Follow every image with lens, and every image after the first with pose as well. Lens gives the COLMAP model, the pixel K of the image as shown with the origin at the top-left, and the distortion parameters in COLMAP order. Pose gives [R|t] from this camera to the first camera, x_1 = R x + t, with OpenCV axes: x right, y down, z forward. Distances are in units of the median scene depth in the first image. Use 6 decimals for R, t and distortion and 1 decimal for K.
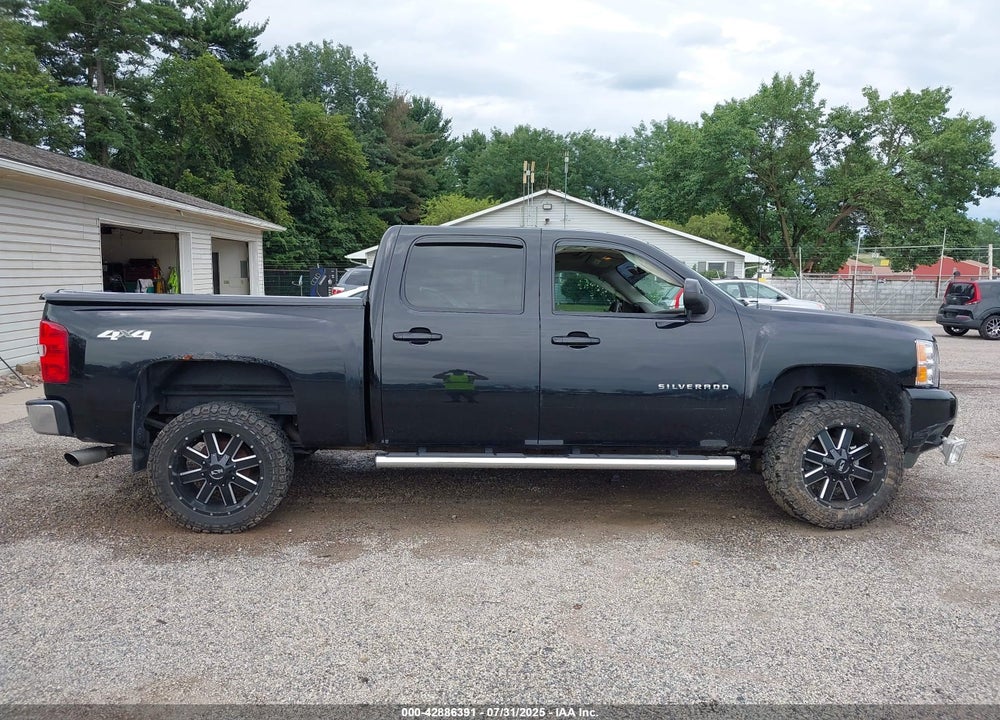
lens RADIAL K [[776.6, 0, 518.1], [0, 776.6, 376.5], [0, 0, 1]] dist [0.093039, -0.144858]
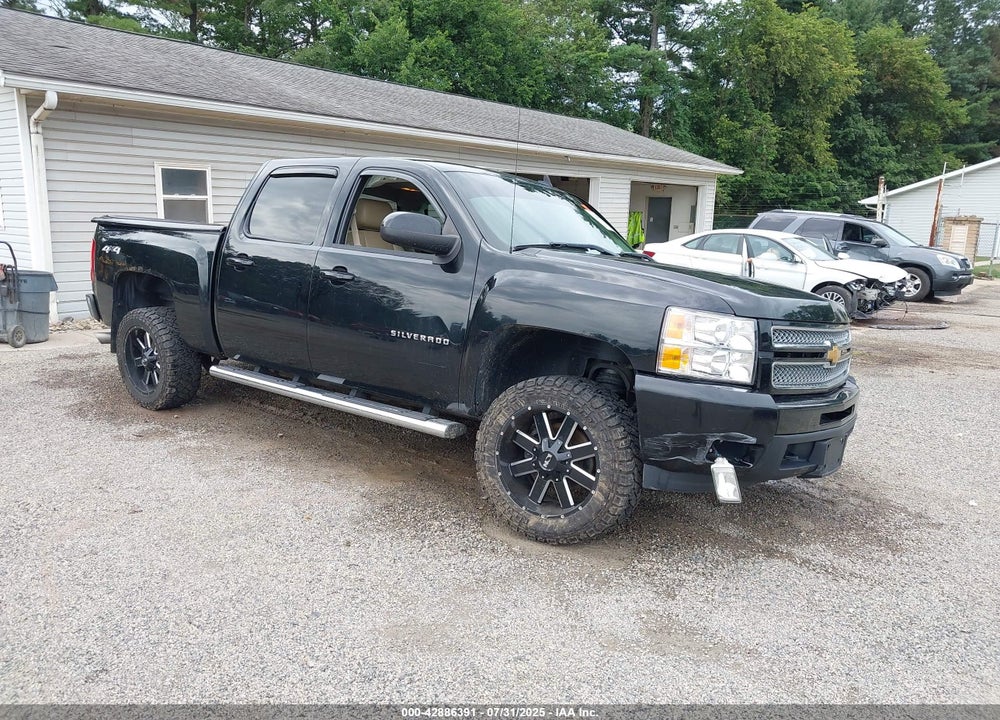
lens RADIAL K [[816.1, 0, 535.5], [0, 816.1, 391.2], [0, 0, 1]] dist [0.005137, -0.002084]
pose [[0.744258, 0.152205, -0.650319, 0.141762], [-0.104931, 0.988242, 0.111205, -0.006538], [0.659598, -0.014527, 0.751478, 0.060971]]
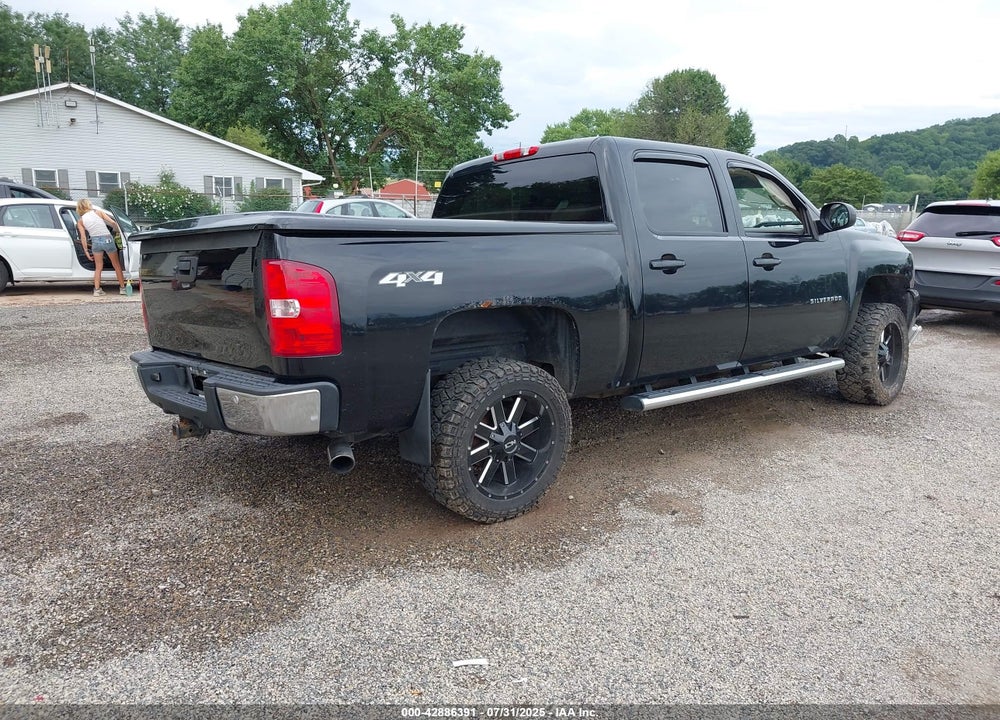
lens RADIAL K [[788.5, 0, 490.9], [0, 788.5, 363.6], [0, 0, 1]] dist [0.008224, -0.010545]
pose [[0.802322, -0.110580, 0.586559, -0.127354], [0.060011, 0.992654, 0.105052, -0.006899], [-0.593867, -0.049085, 0.803065, 0.054812]]
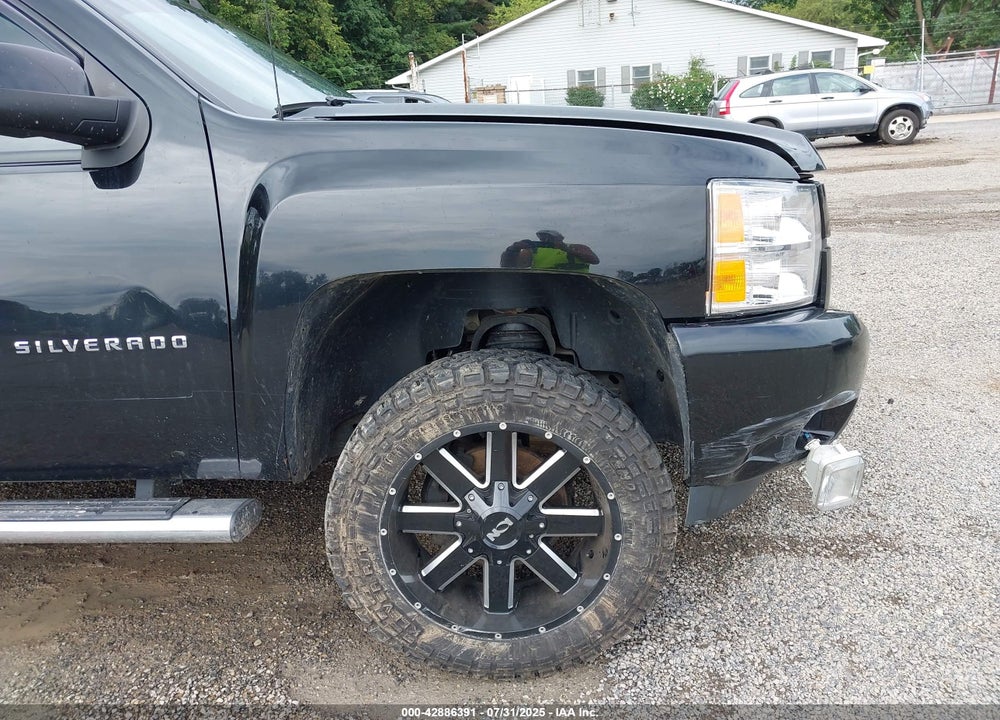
lens RADIAL K [[760.3, 0, 514.8], [0, 760.3, 394.8], [0, 0, 1]] dist [-0.040087, 0.070848]
pose [[0.983781, -0.013638, -0.178854, 0.075420], [0.057218, 0.968875, 0.240848, -0.006317], [0.170002, -0.247175, 0.953941, 0.103009]]
